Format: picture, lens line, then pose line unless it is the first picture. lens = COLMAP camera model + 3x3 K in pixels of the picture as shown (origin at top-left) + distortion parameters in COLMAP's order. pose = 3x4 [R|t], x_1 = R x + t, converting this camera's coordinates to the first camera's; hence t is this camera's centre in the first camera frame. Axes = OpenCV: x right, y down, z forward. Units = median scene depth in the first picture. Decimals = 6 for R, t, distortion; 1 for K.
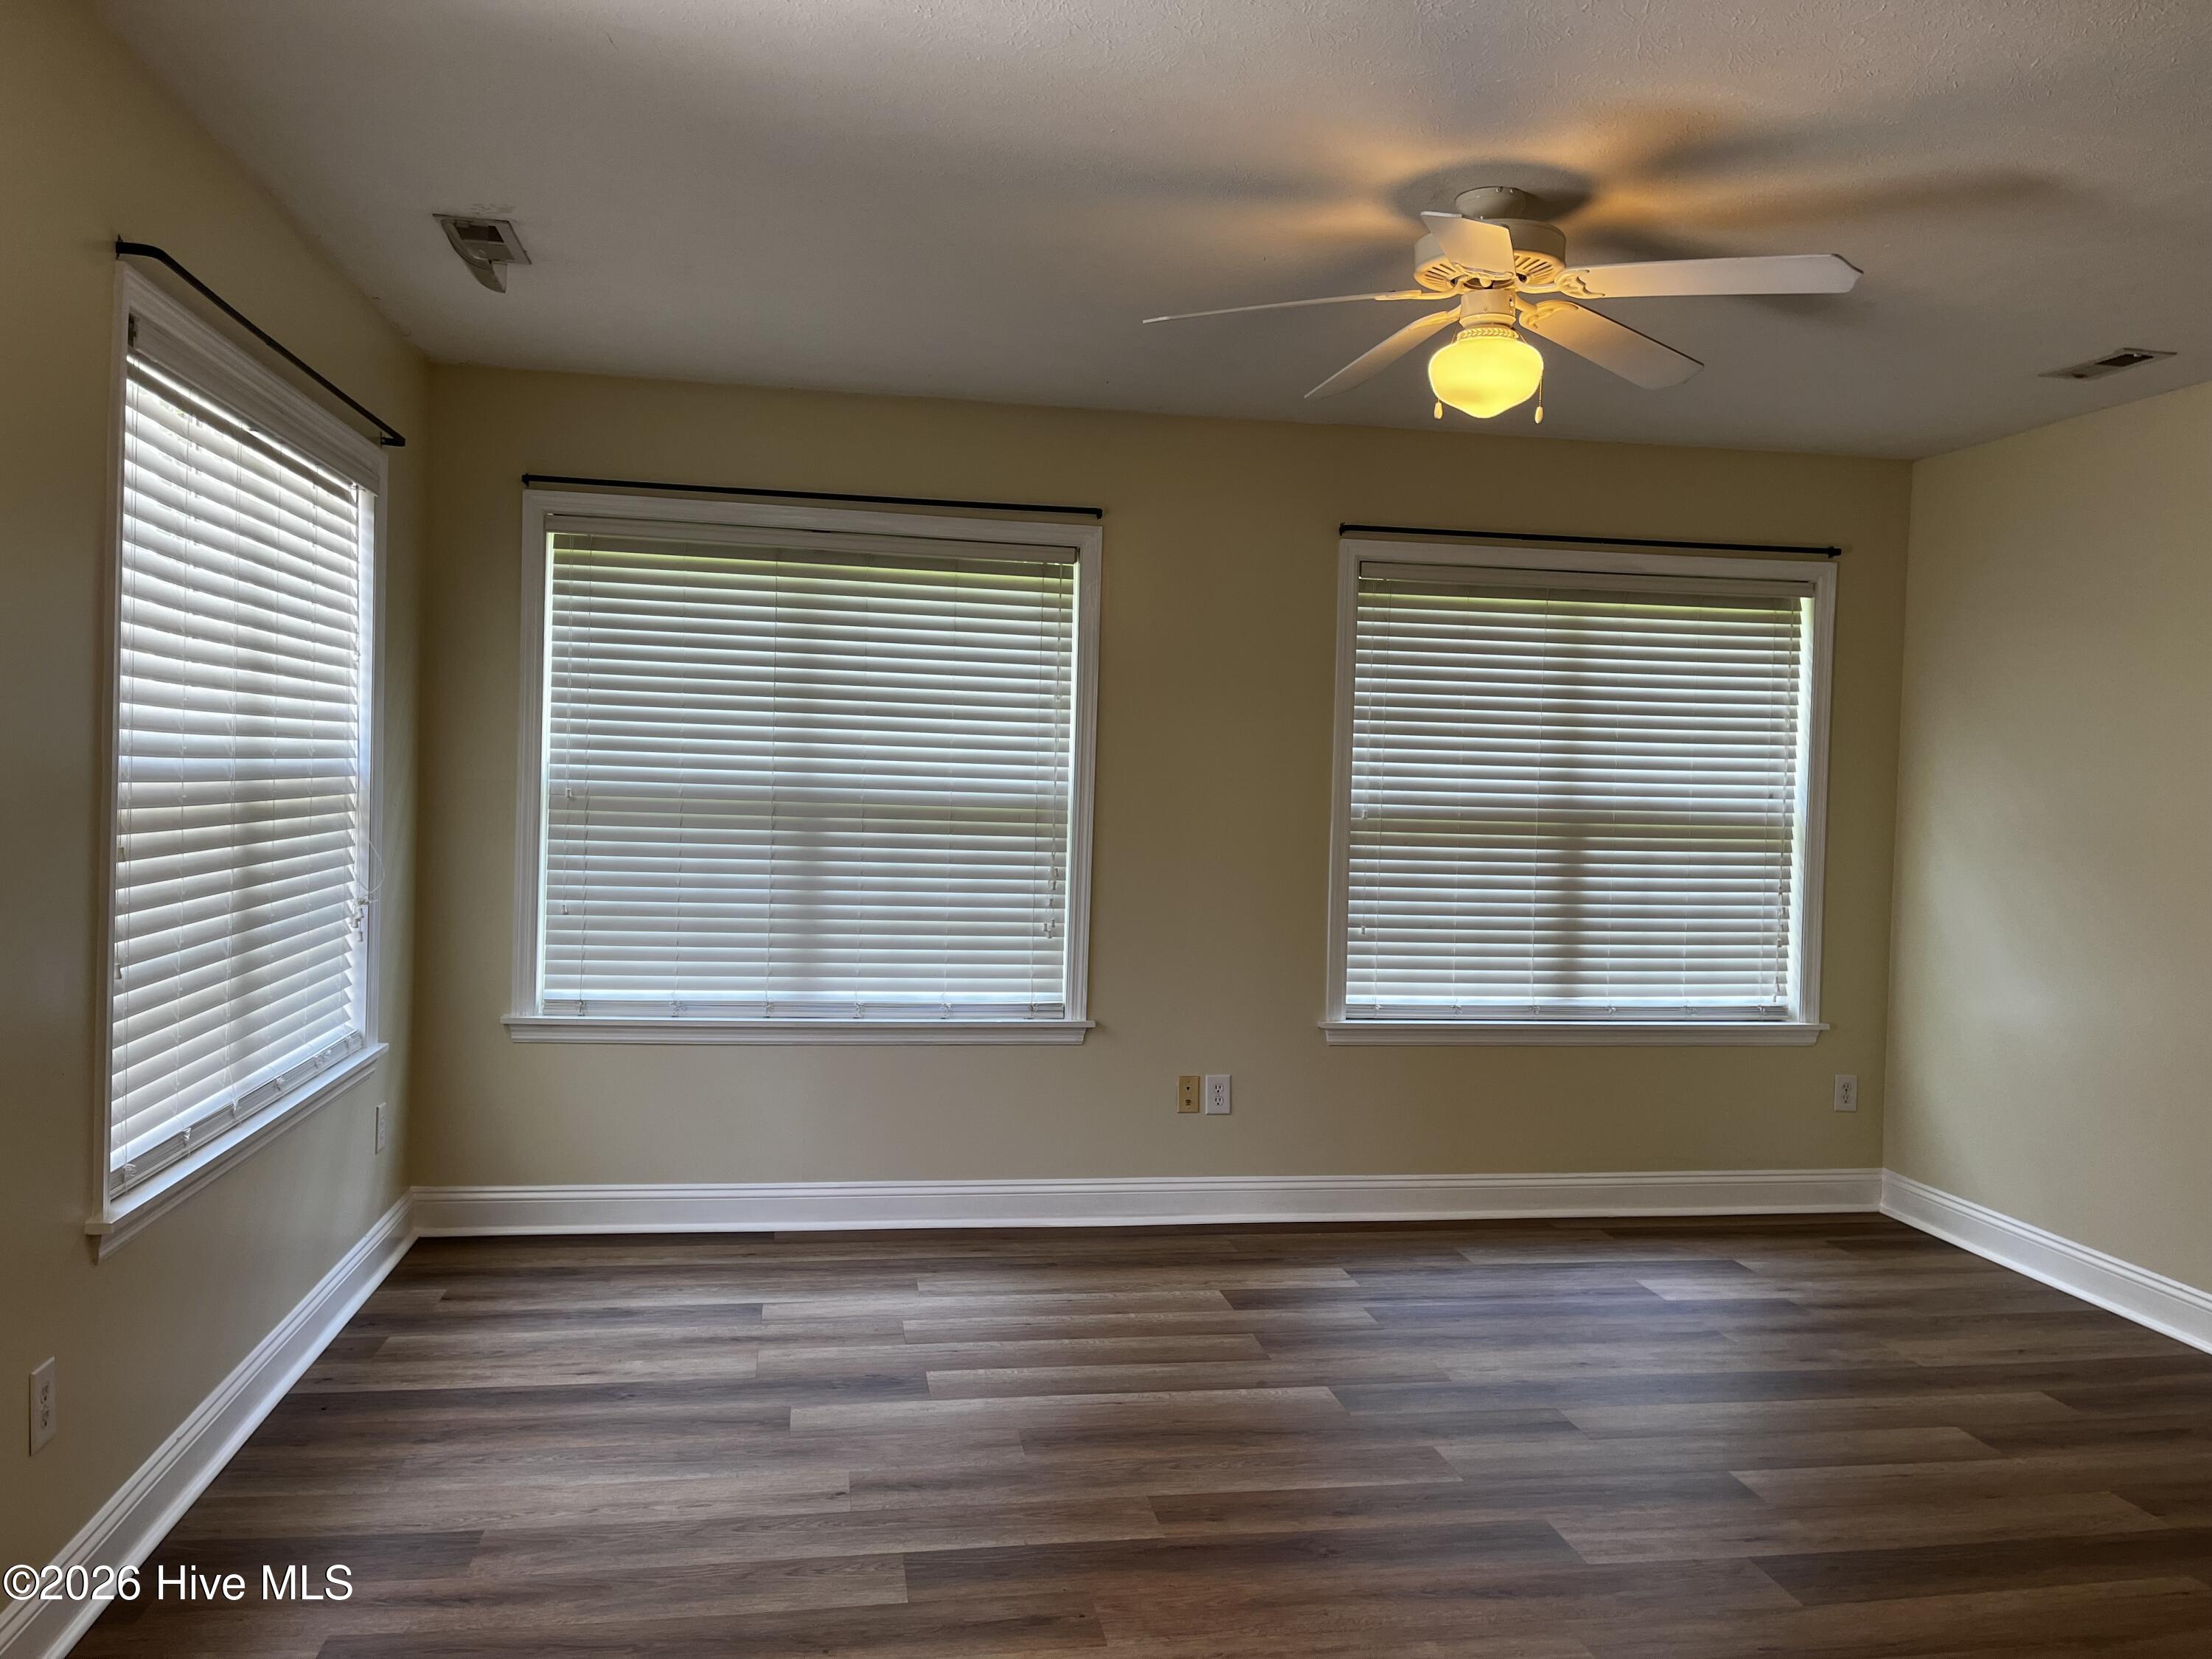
lens RADIAL K [[1676.5, 0, 1105.4], [0, 1676.5, 821.7], [0, 0, 1]] dist [0.064295, -0.096440]
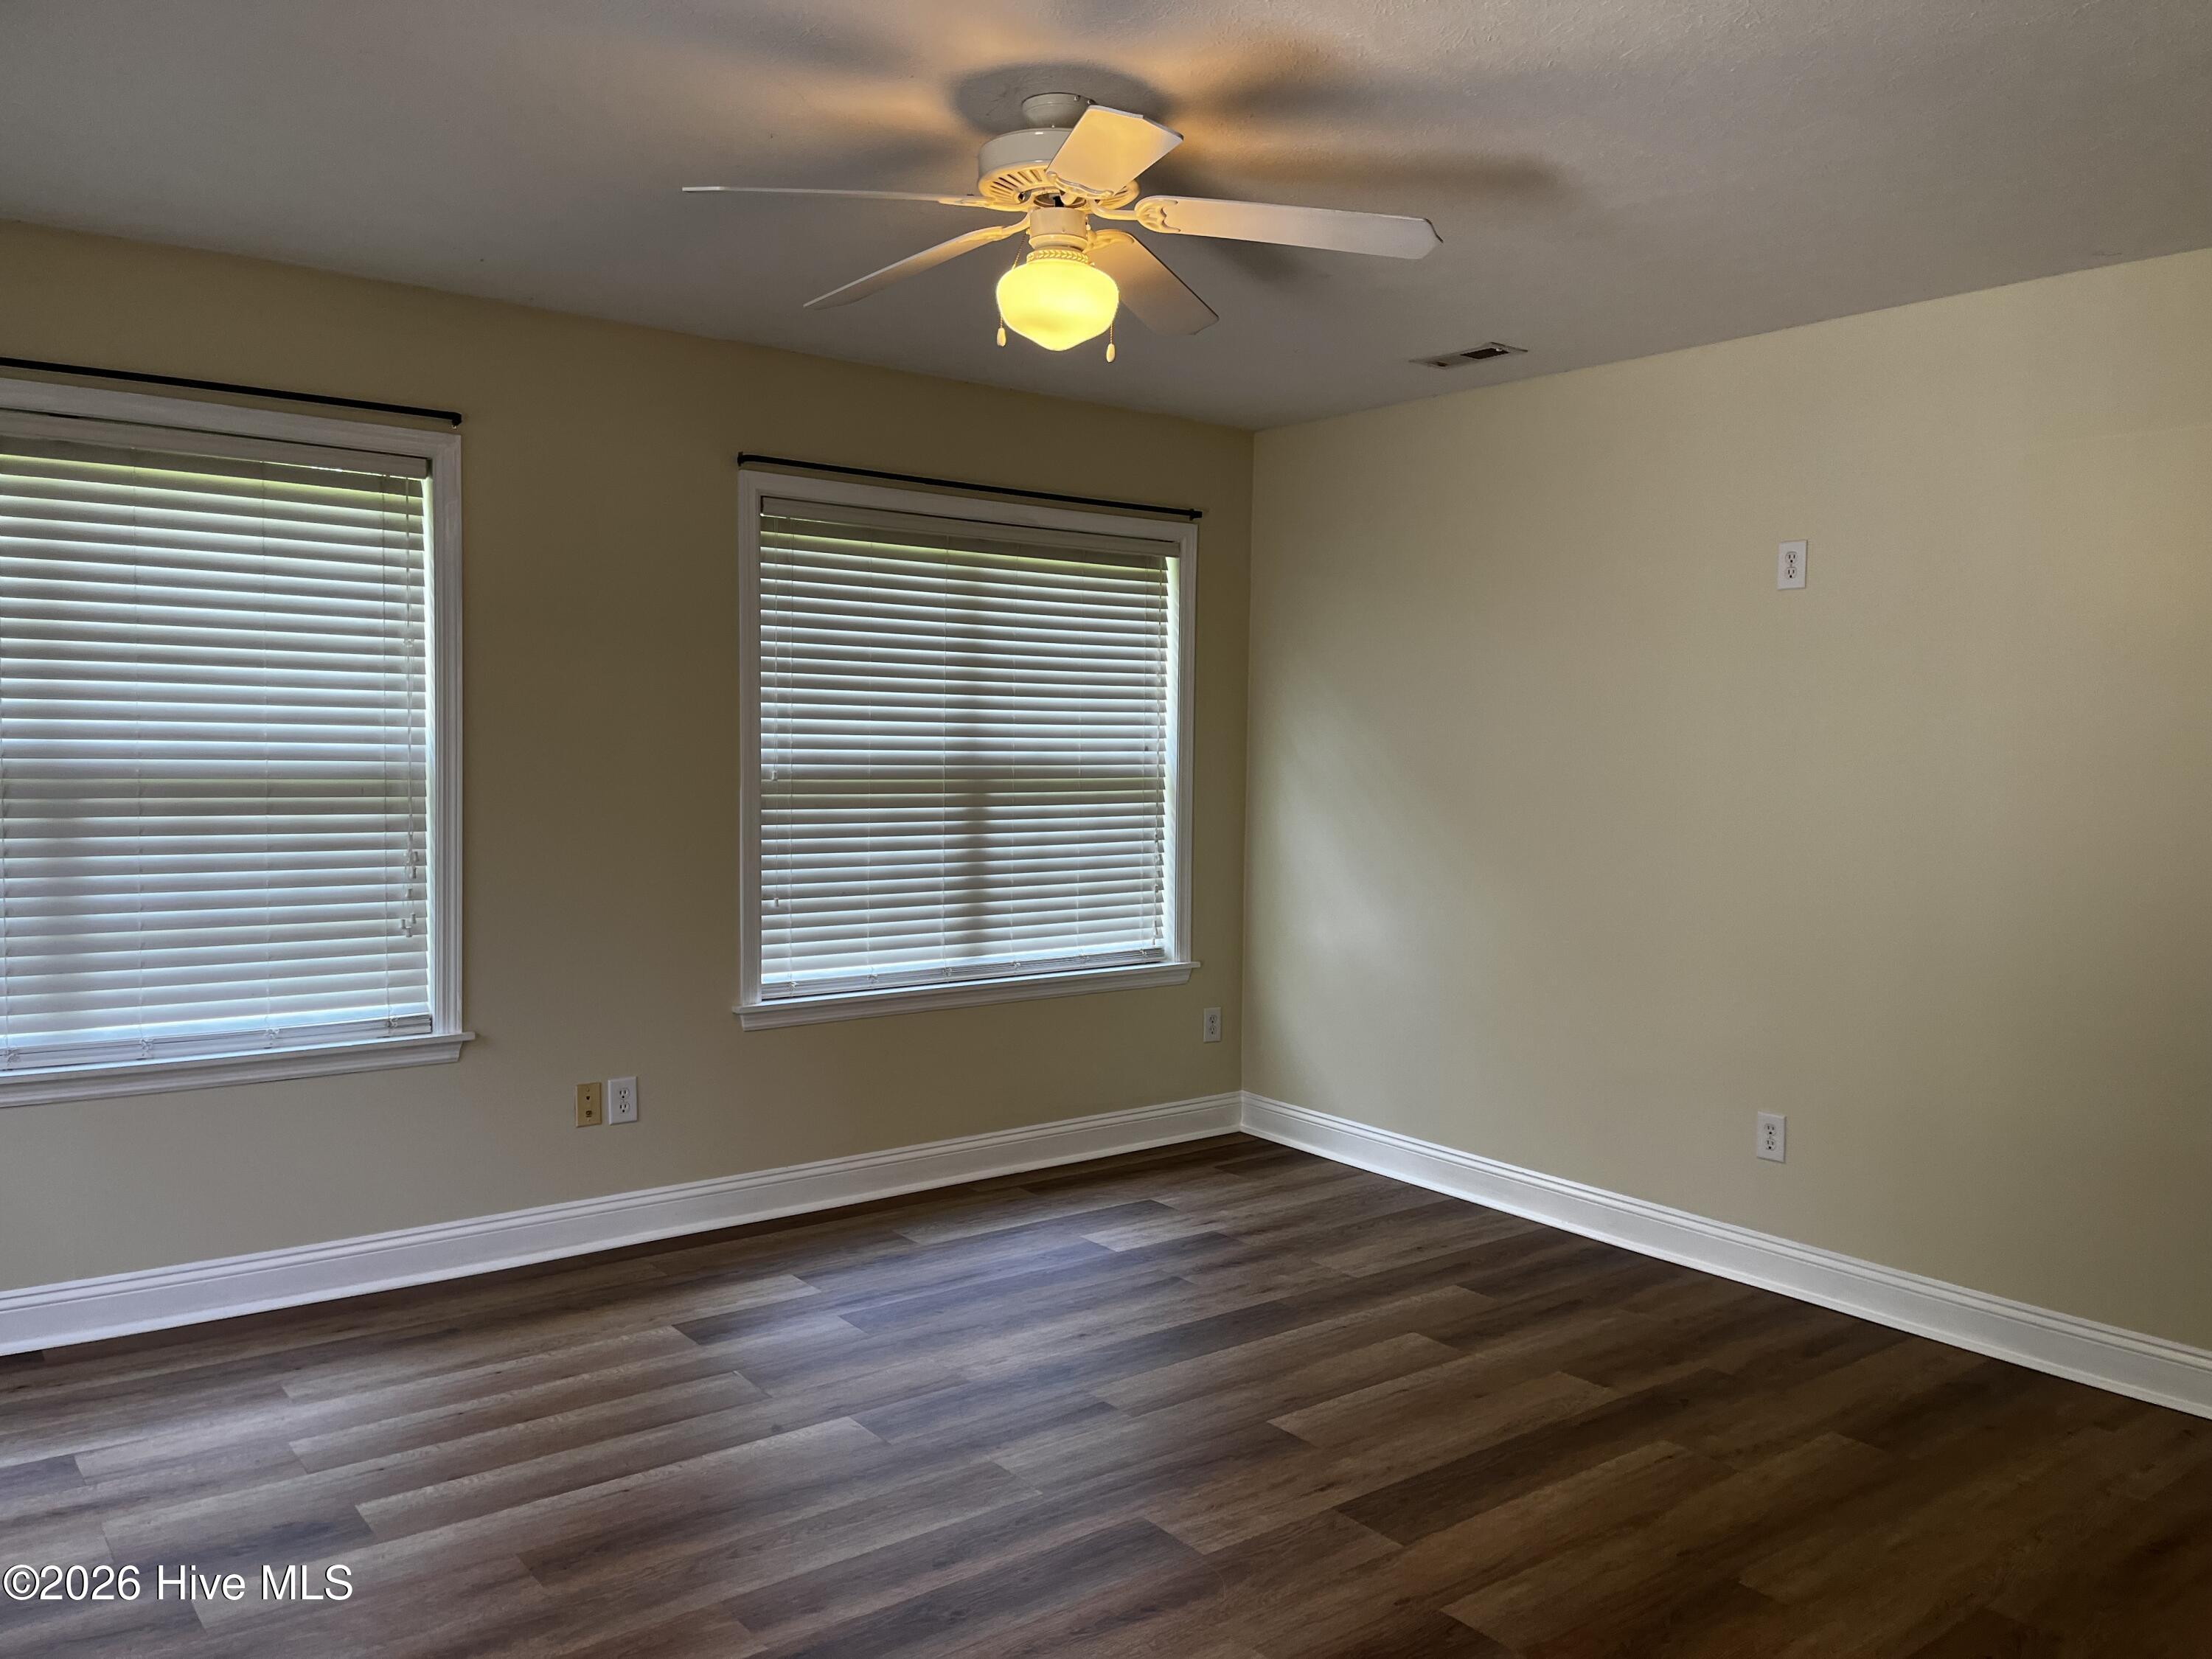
lens RADIAL K [[1676.5, 0, 1150.4], [0, 1676.5, 827.0], [0, 0, 1]] dist [0.064295, -0.096440]
pose [[0.876637, -0.039127, 0.479558, -0.113290], [0.021460, 0.998876, 0.042270, -0.011661], [-0.480673, -0.026764, 0.876491, 0.105800]]
